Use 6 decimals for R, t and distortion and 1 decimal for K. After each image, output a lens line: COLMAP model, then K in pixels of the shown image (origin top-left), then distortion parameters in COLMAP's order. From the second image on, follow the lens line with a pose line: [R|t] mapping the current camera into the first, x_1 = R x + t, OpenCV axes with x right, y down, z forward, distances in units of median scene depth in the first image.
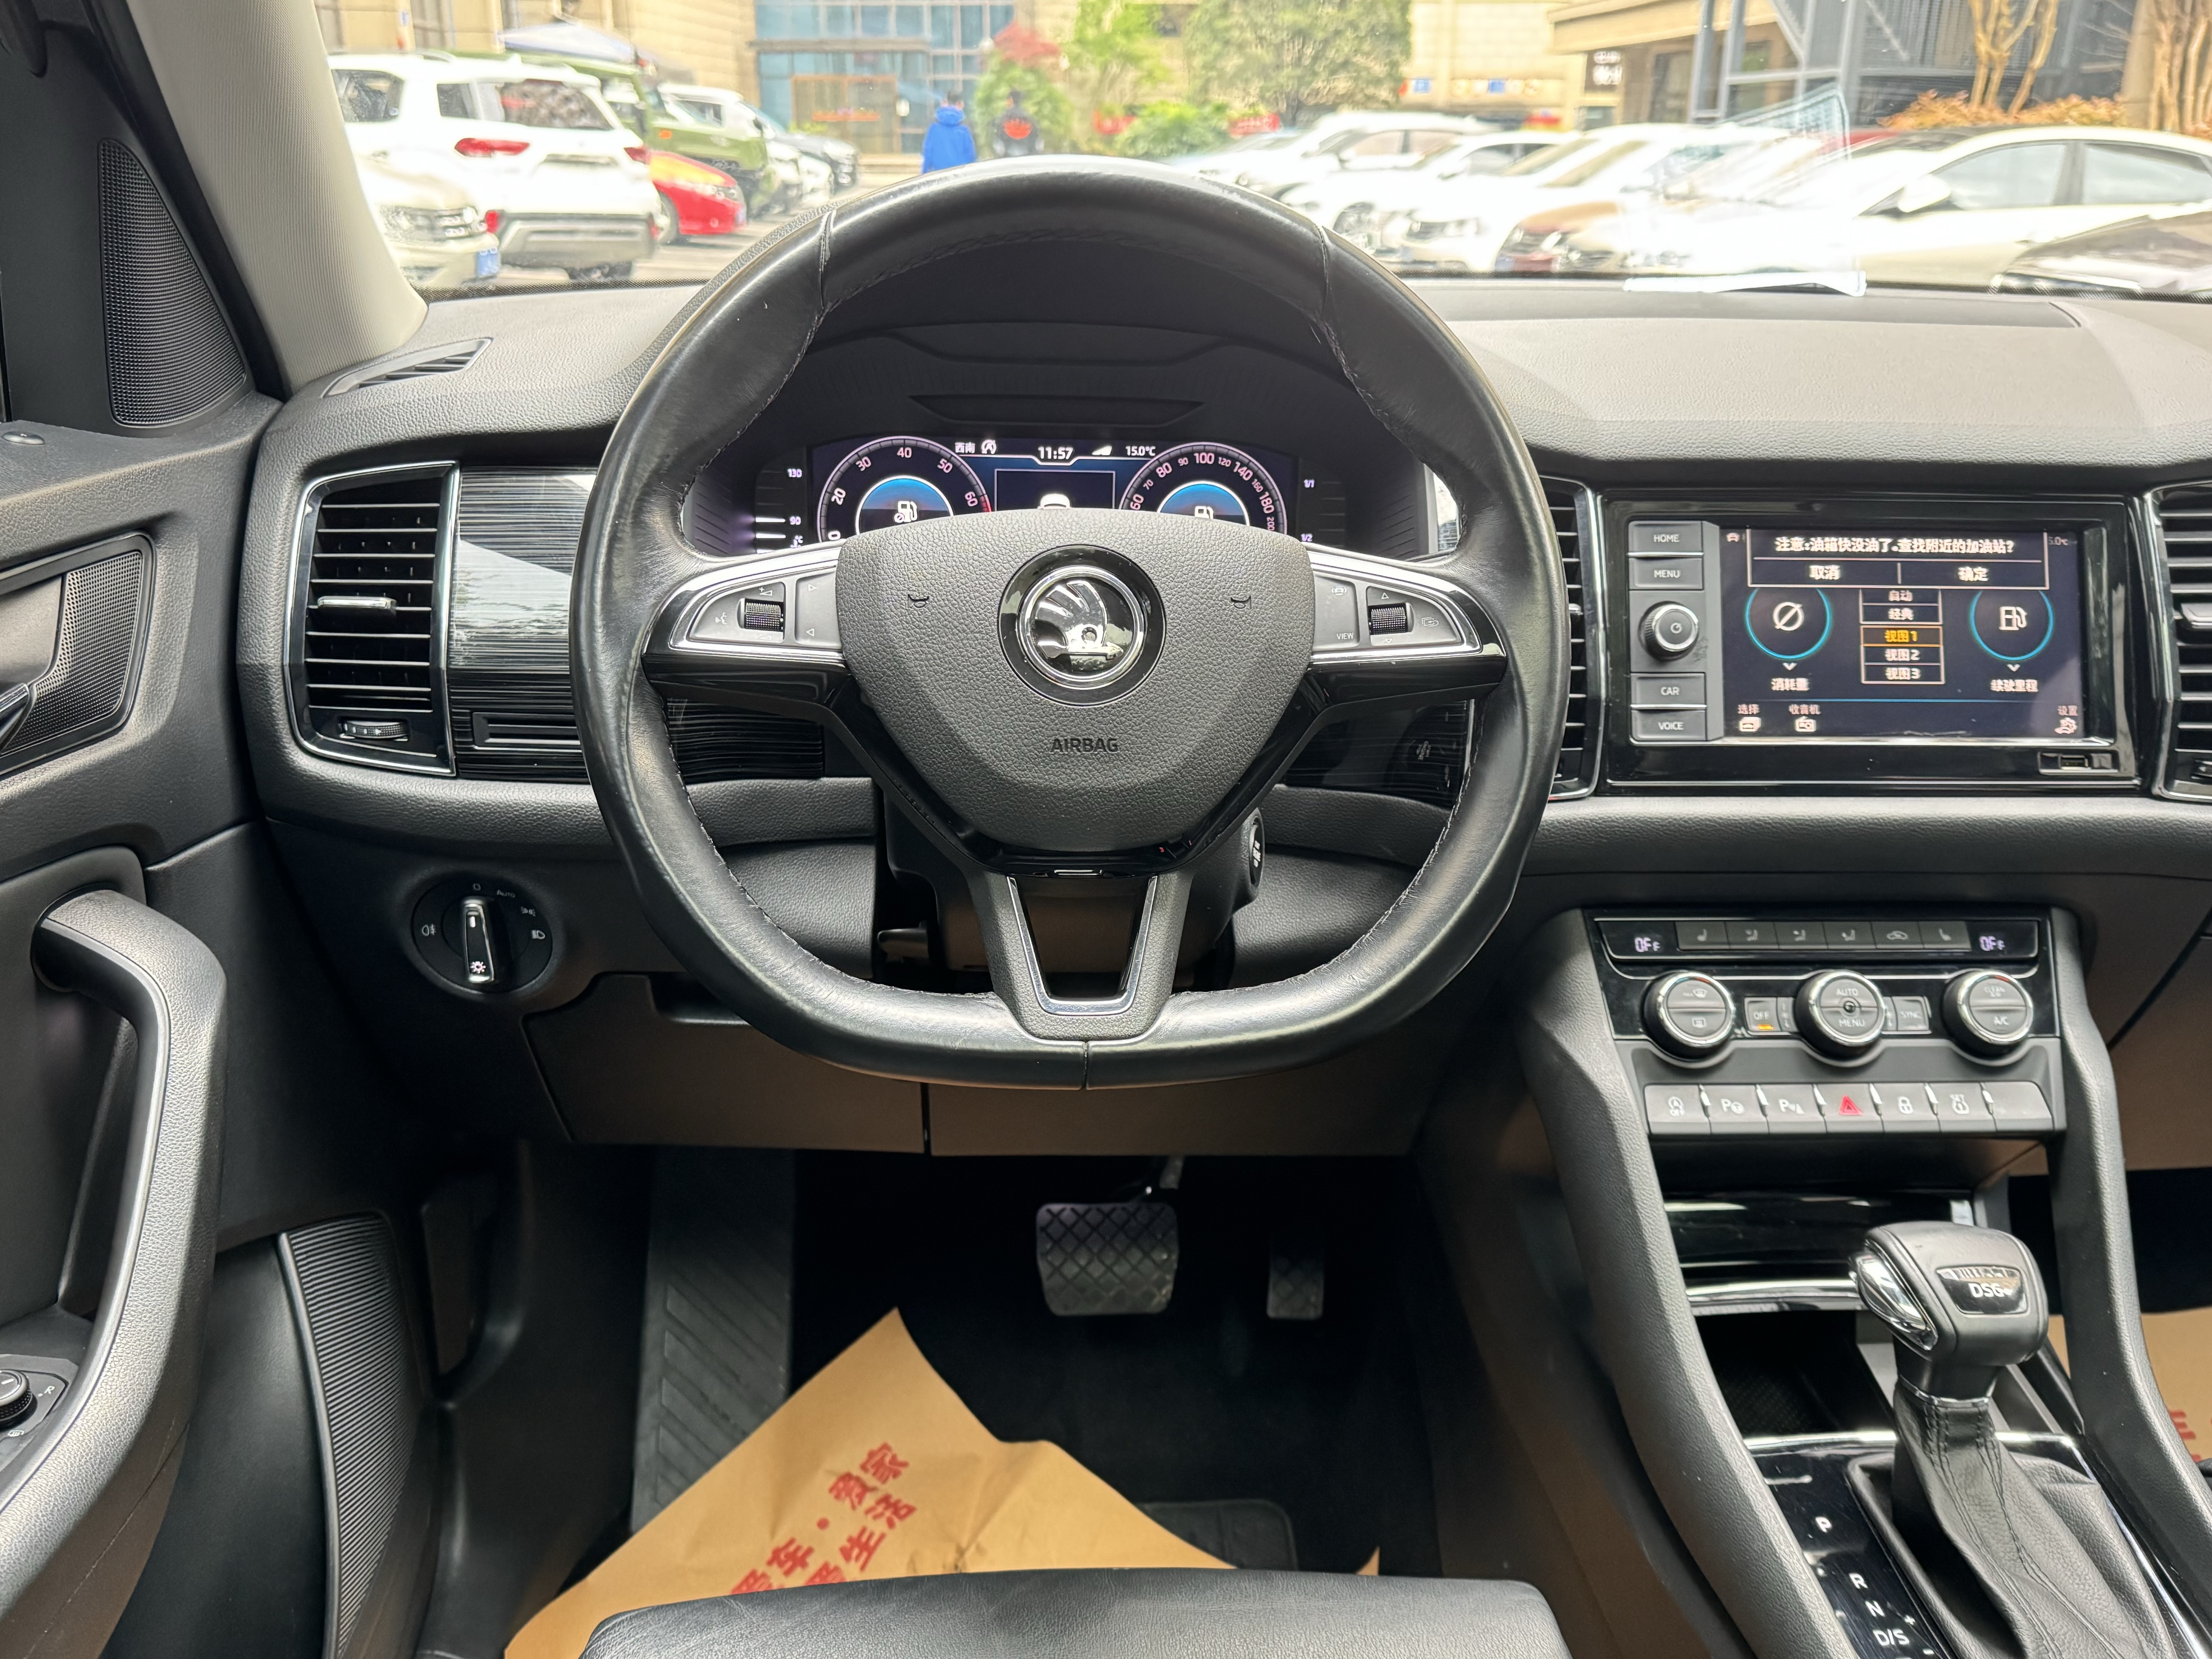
lens RADIAL K [[1830.7, 0, 1132.4], [0, 1830.7, 845.4], [0, 0, 1]] dist [0.065044, -0.125843]
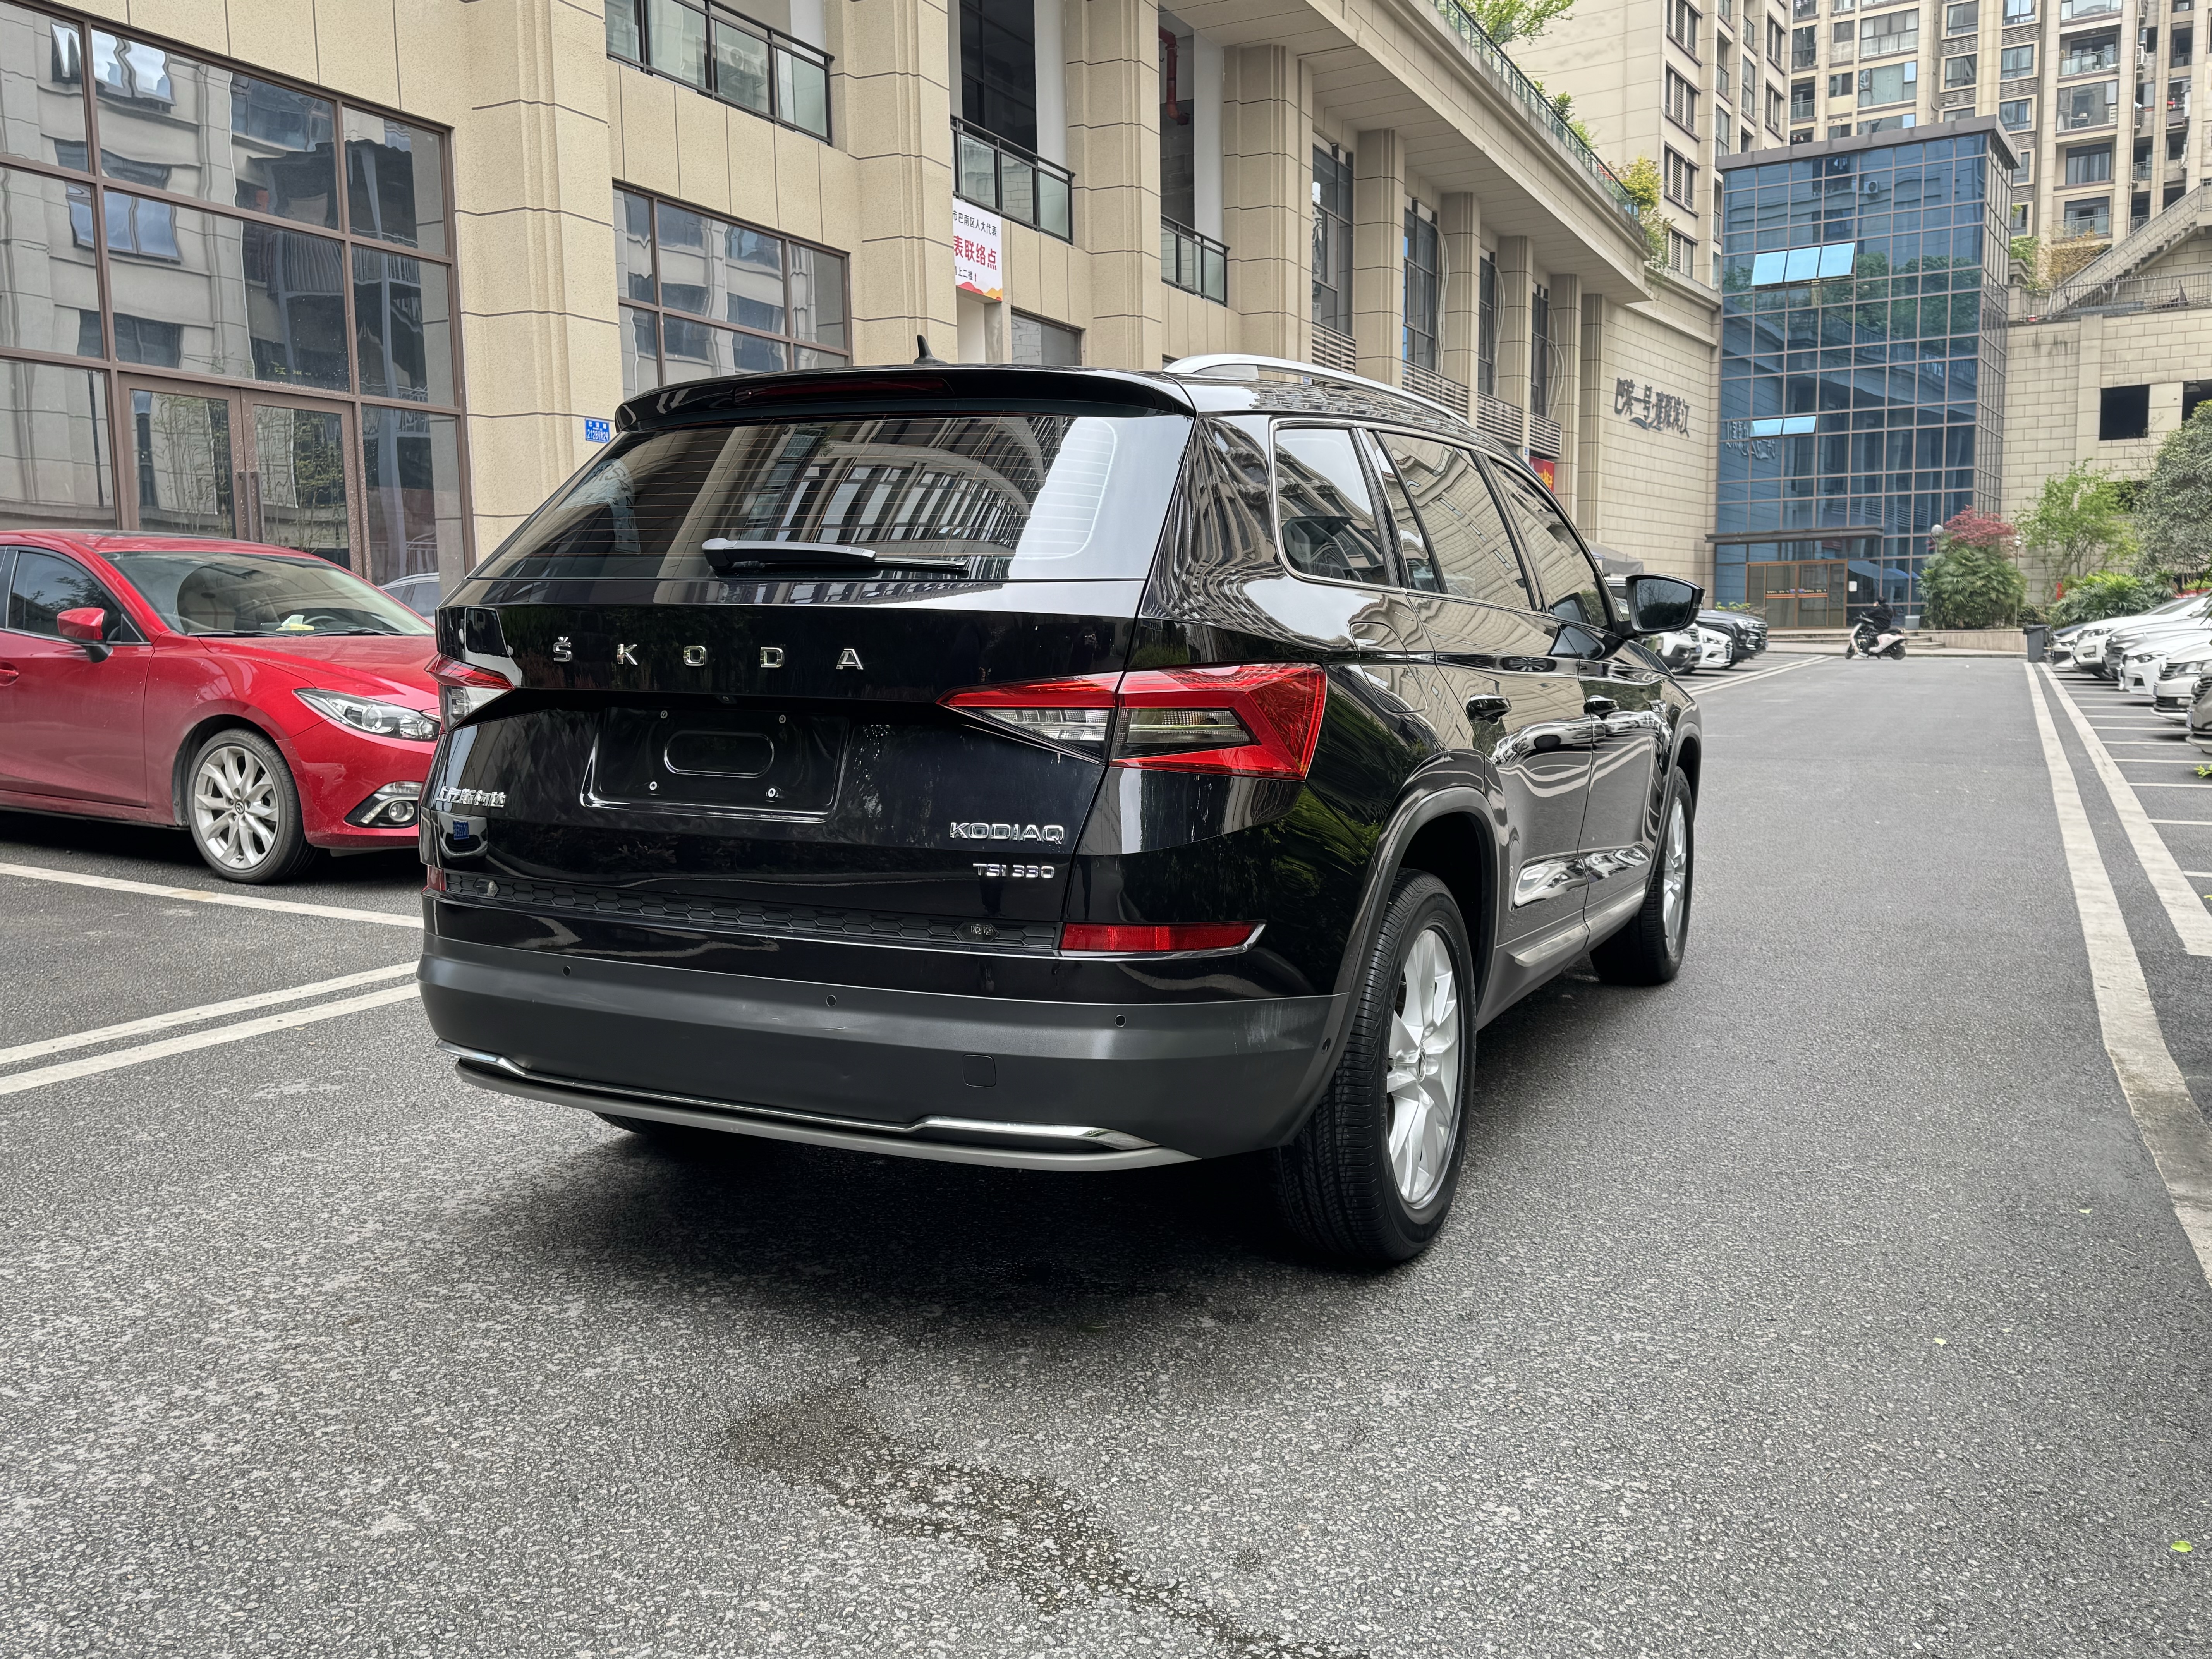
lens RADIAL K [[1801.8, 0, 1102.9], [0, 1801.8, 819.9], [0, 0, 1]] dist [0.053096, -0.064782]
pose [[0.862408, 0.035928, -0.504937, 0.181656], [-0.163119, 0.963996, -0.210009, 0.119652], [0.479212, 0.263478, 0.837219, -0.286040]]
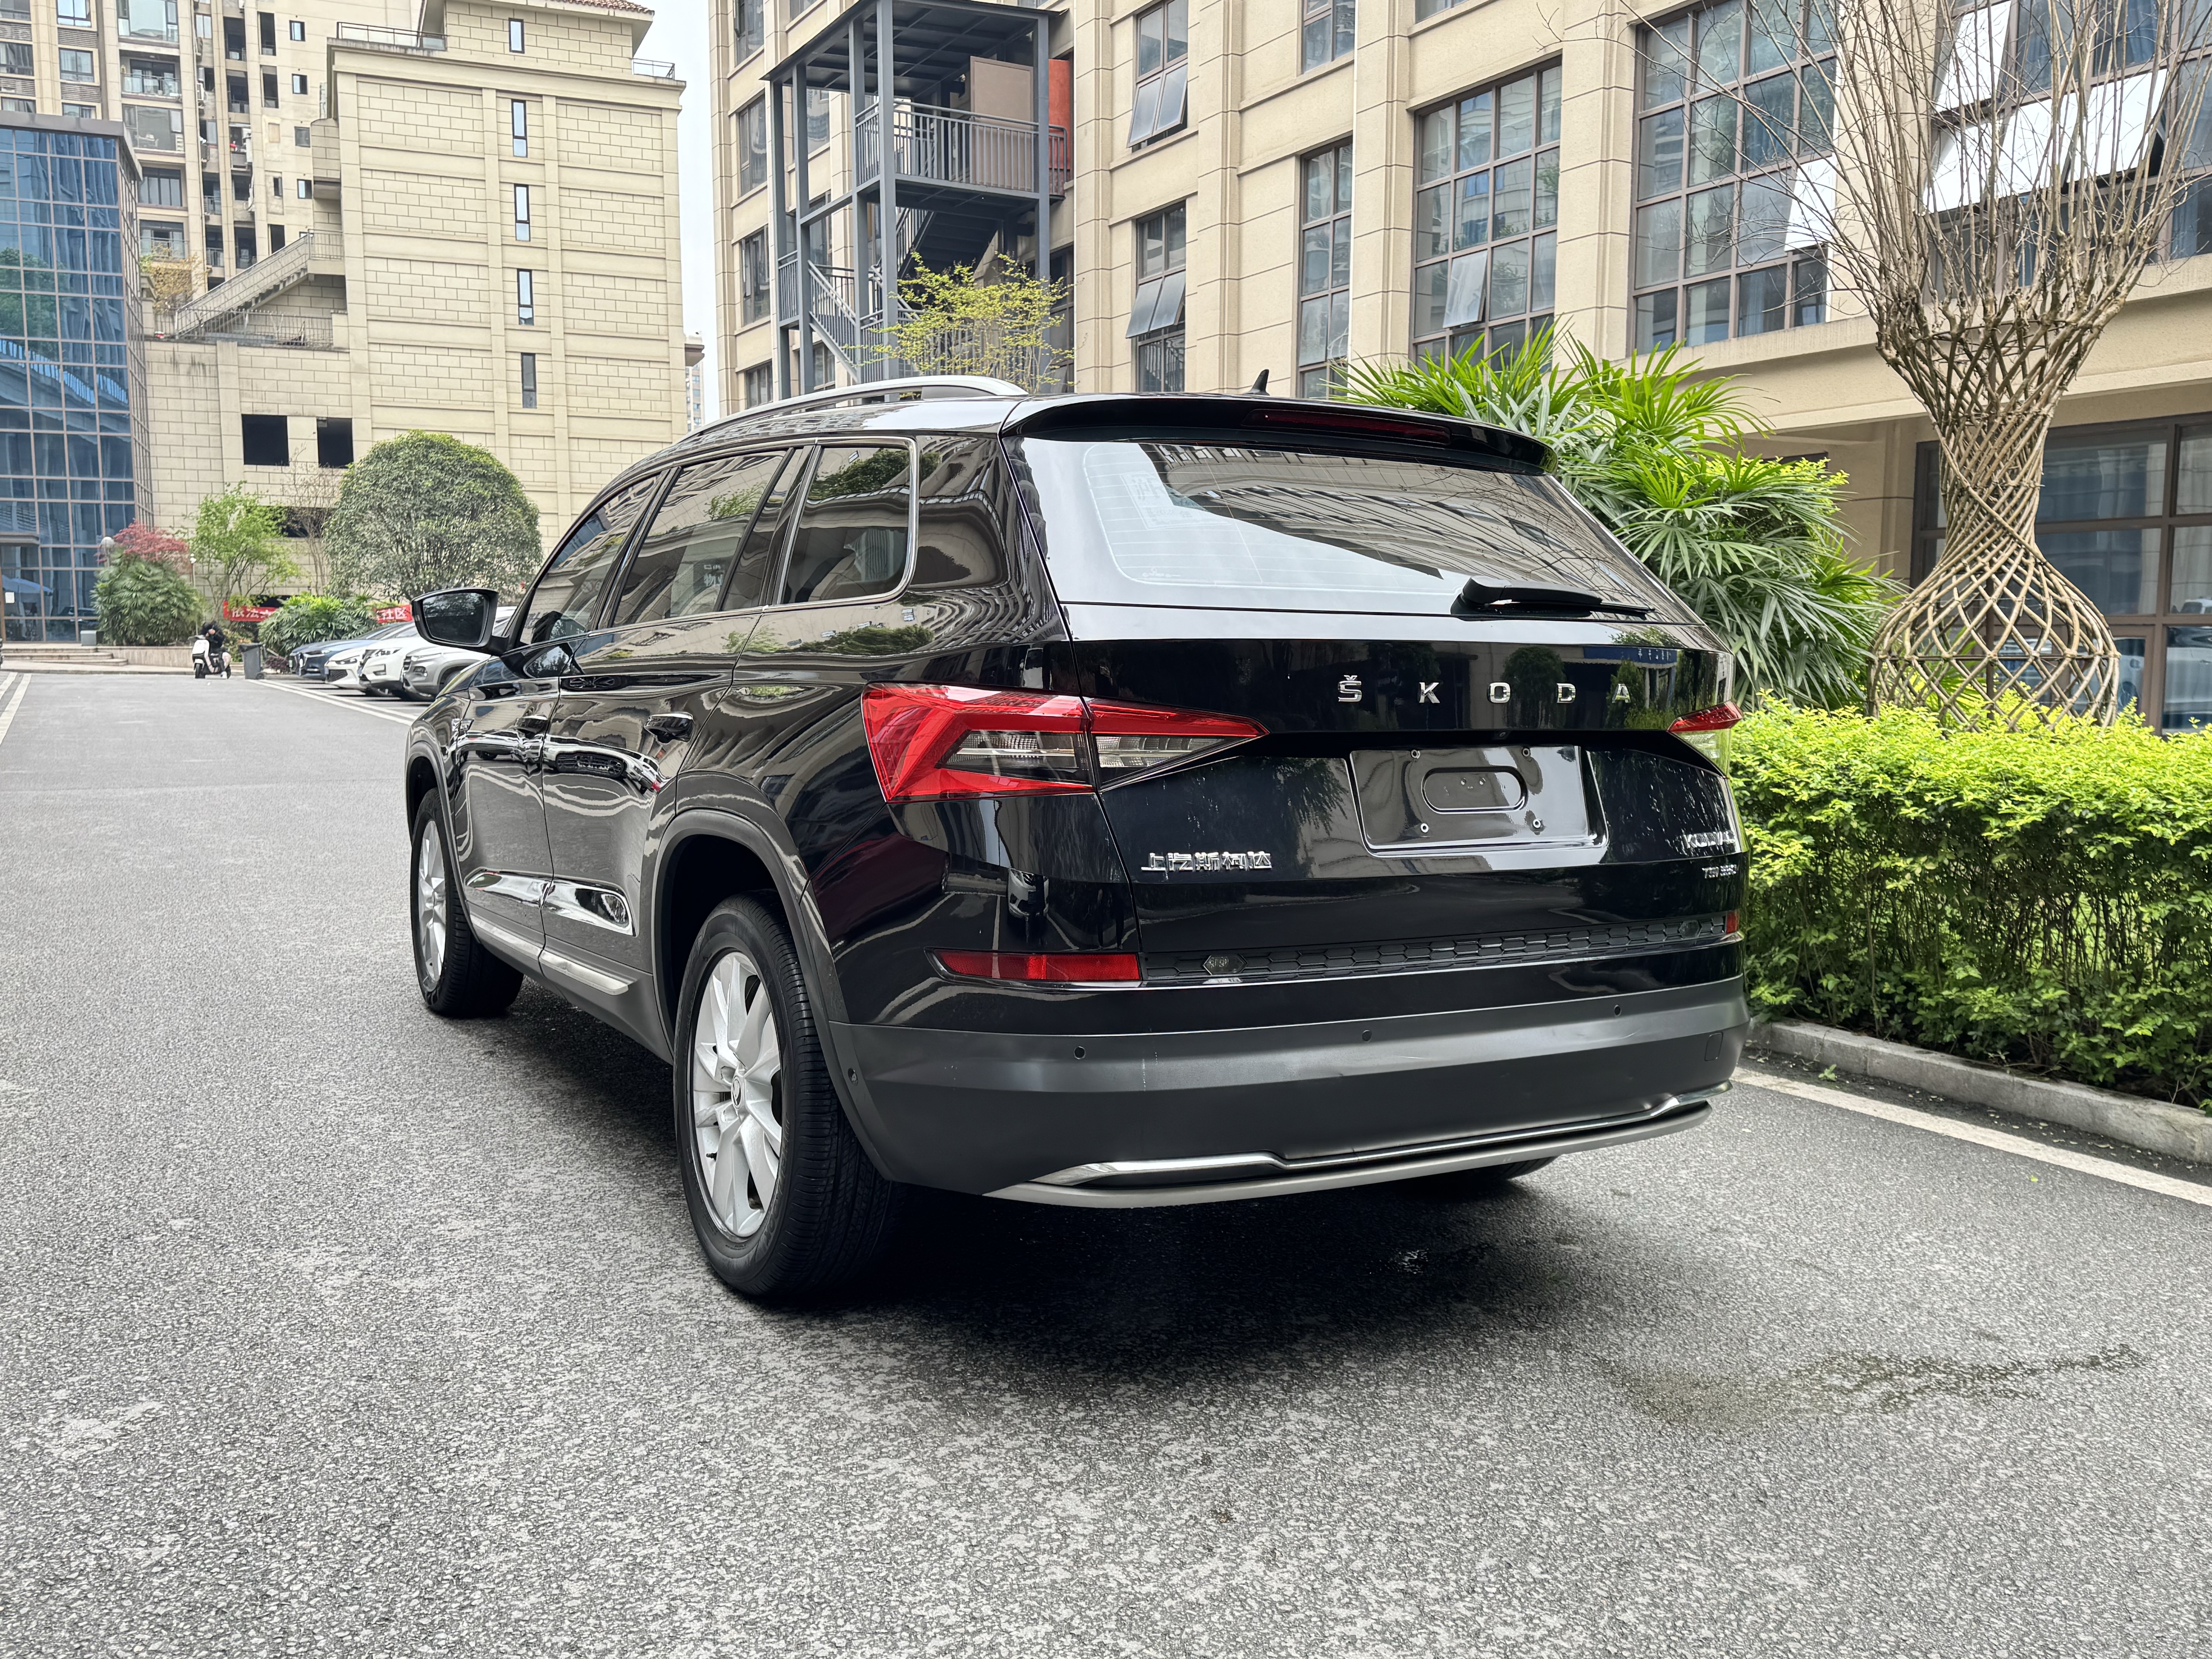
lens RADIAL K [[1789.7, 0, 1106.0], [0, 1789.7, 829.5], [0, 0, 1]] dist [0.100323, -0.157534]
pose [[0.901659, -0.047663, 0.429814, -0.086537], [0.154774, 0.963638, -0.217824, 0.118727], [-0.403802, 0.262927, 0.876249, -0.298130]]
